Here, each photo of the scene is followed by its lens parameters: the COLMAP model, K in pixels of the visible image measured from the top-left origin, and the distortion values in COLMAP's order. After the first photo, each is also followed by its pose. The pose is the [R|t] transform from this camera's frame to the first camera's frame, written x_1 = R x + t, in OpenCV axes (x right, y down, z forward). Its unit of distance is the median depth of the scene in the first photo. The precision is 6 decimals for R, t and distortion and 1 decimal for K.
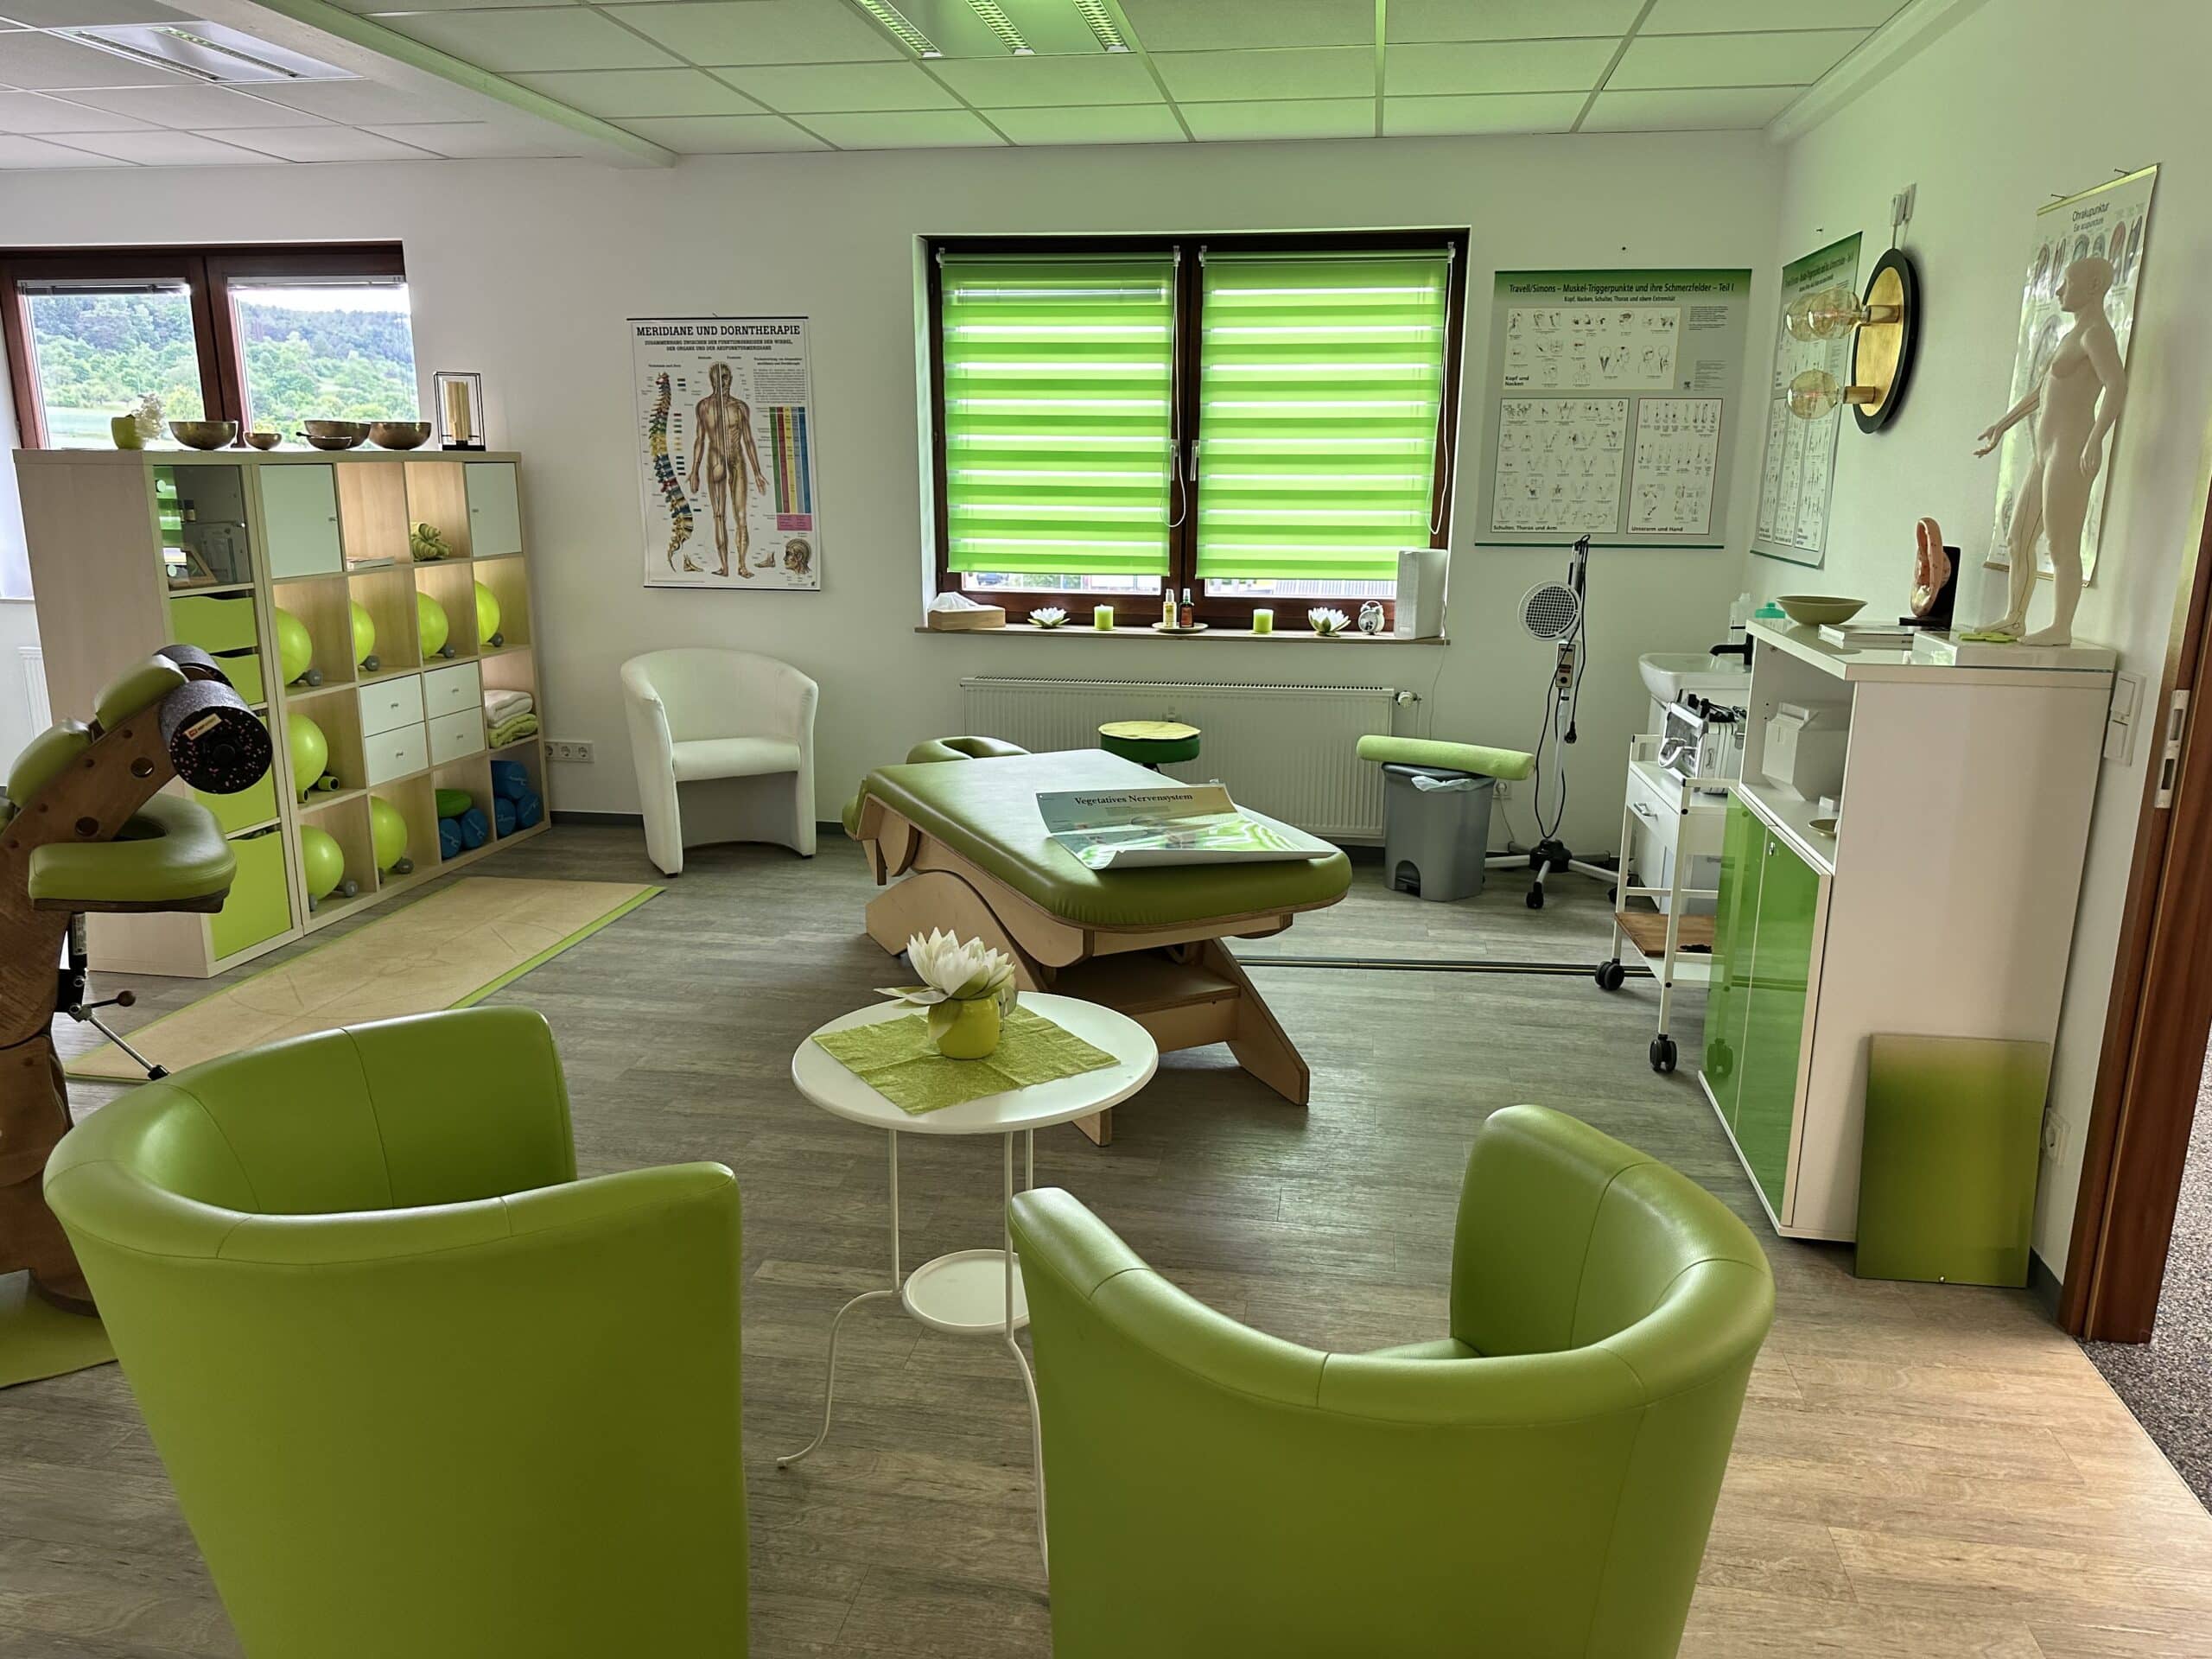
lens RADIAL K [[1566.7, 0, 1100.0], [0, 1566.7, 869.5], [0, 0, 1]] dist [0.165280, -0.310712]
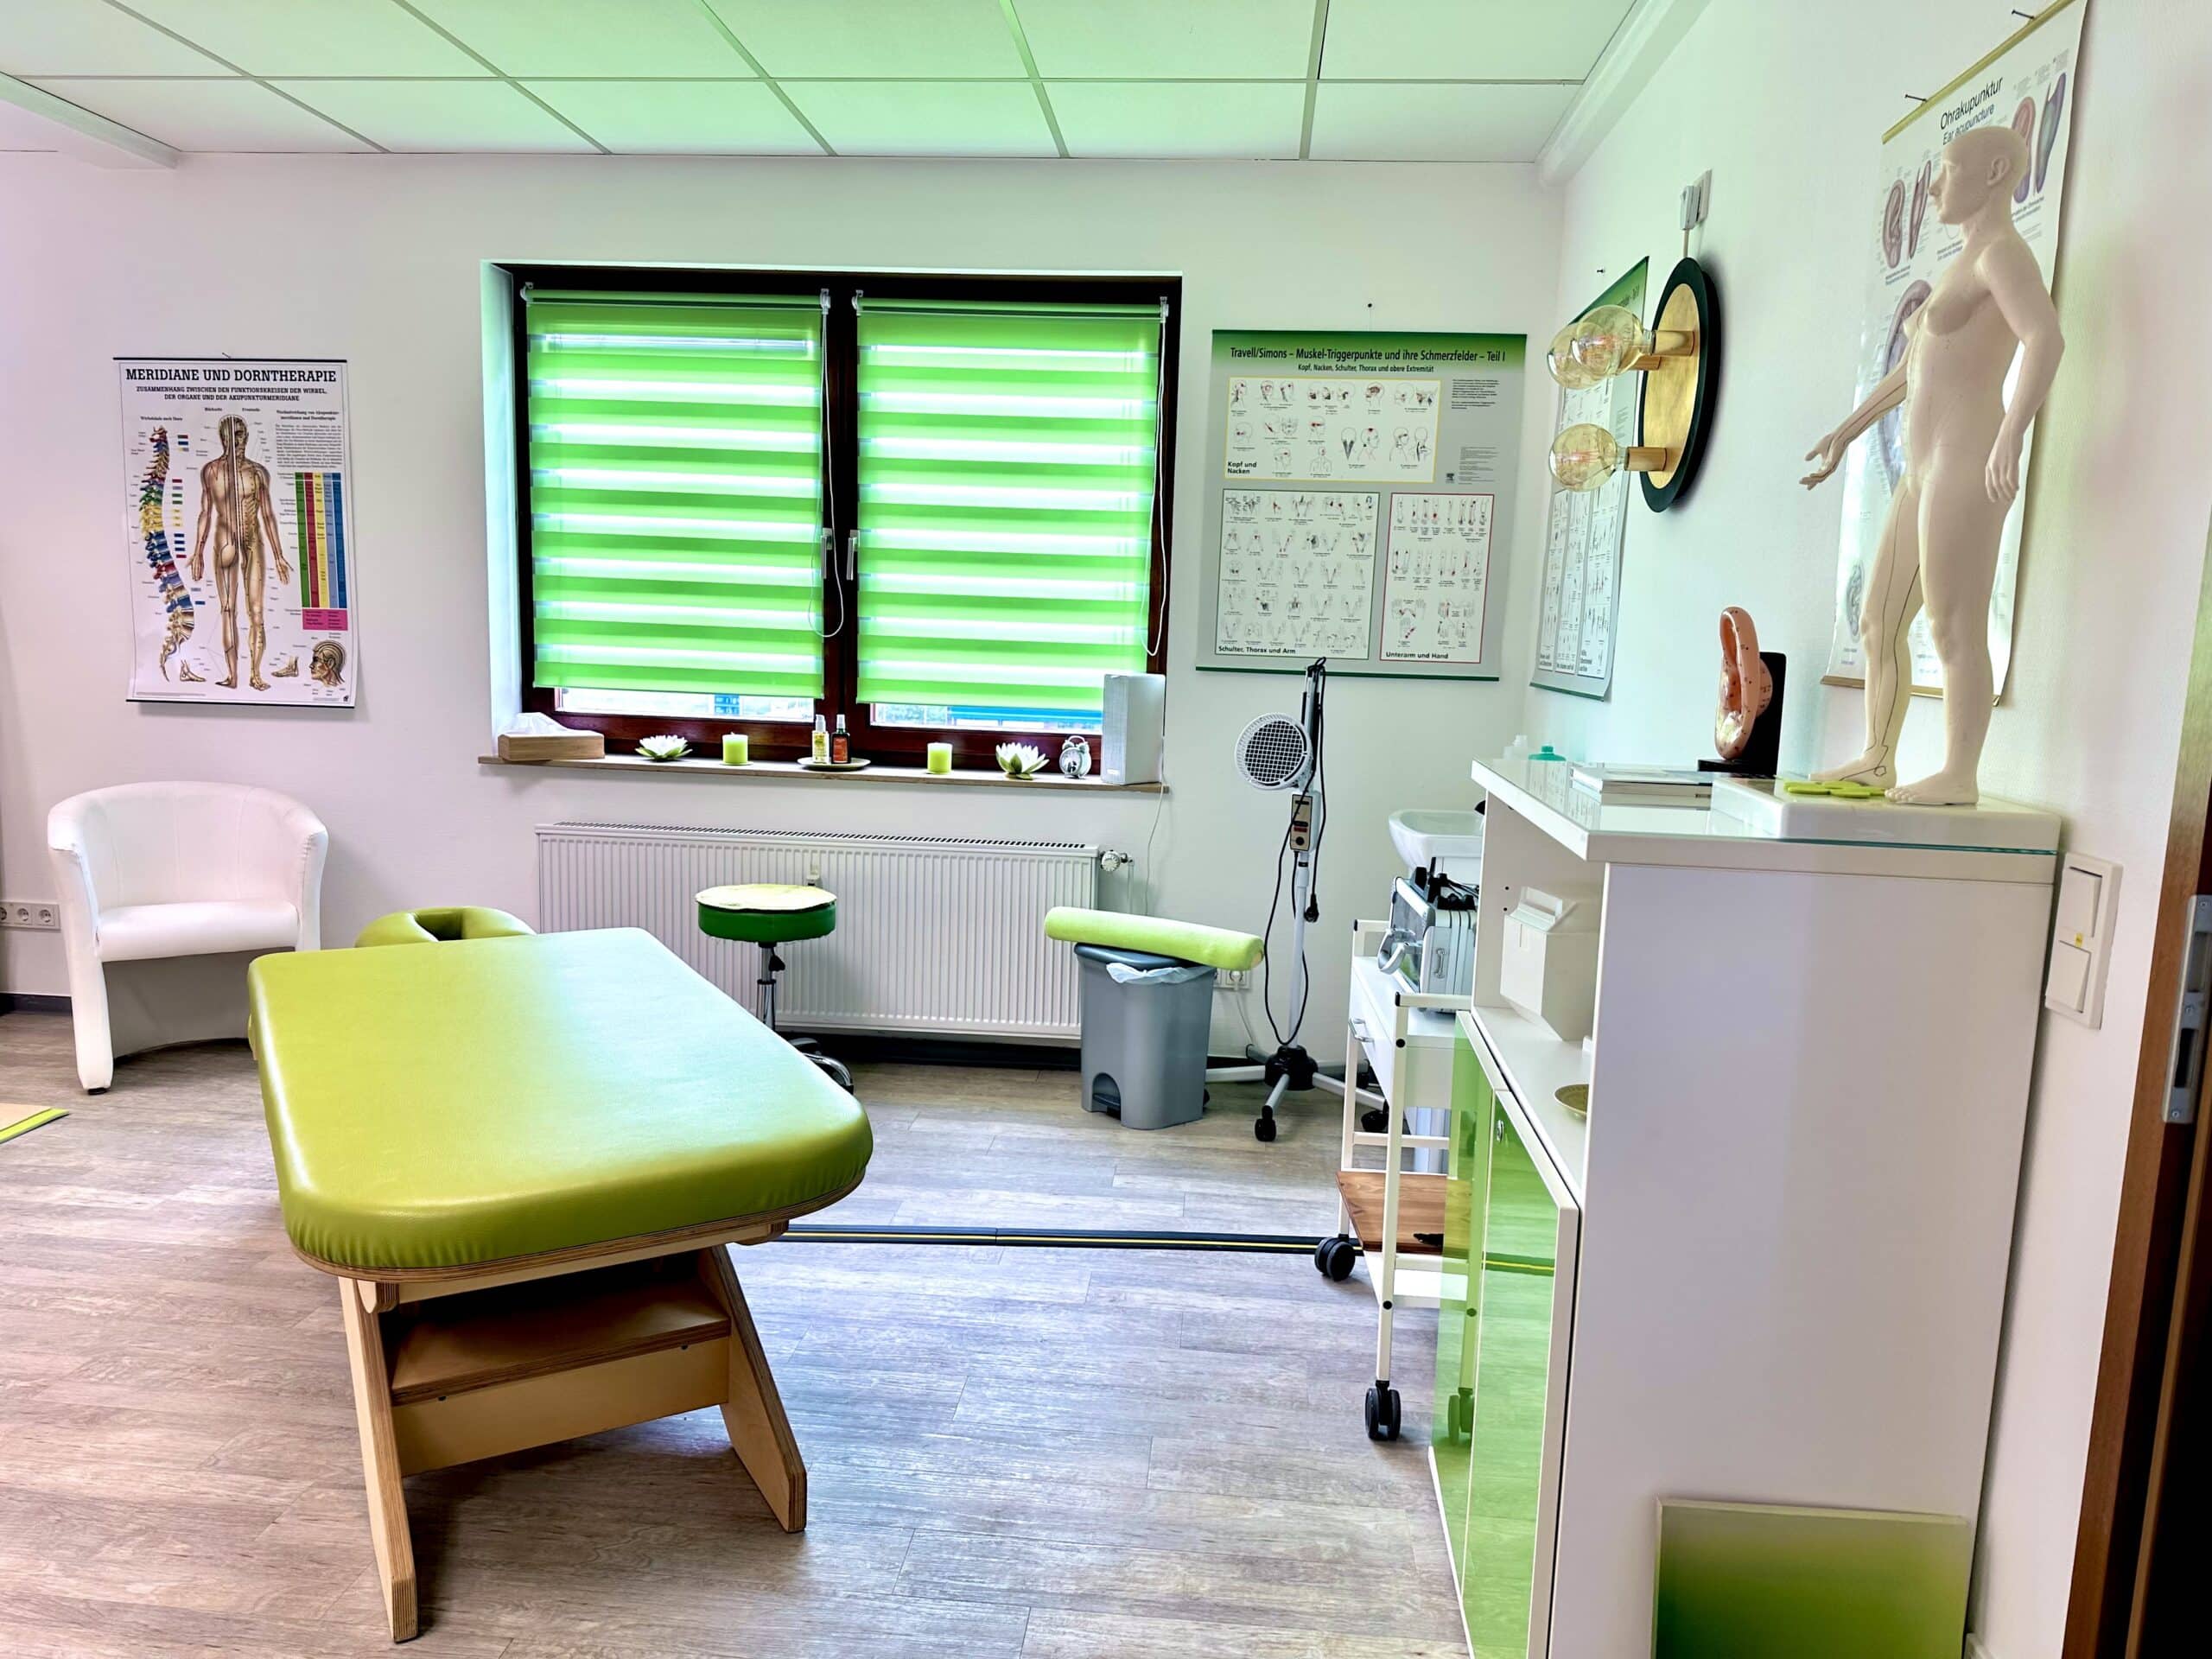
lens RADIAL K [[1566.7, 0, 1100.0], [0, 1566.7, 869.5], [0, 0, 1]] dist [0.165280, -0.310712]
pose [[0.996981, 0.012345, 0.076655, 0.130108], [-0.005140, 0.995607, -0.093486, -0.031767], [-0.077473, 0.092810, 0.992665, 0.237042]]
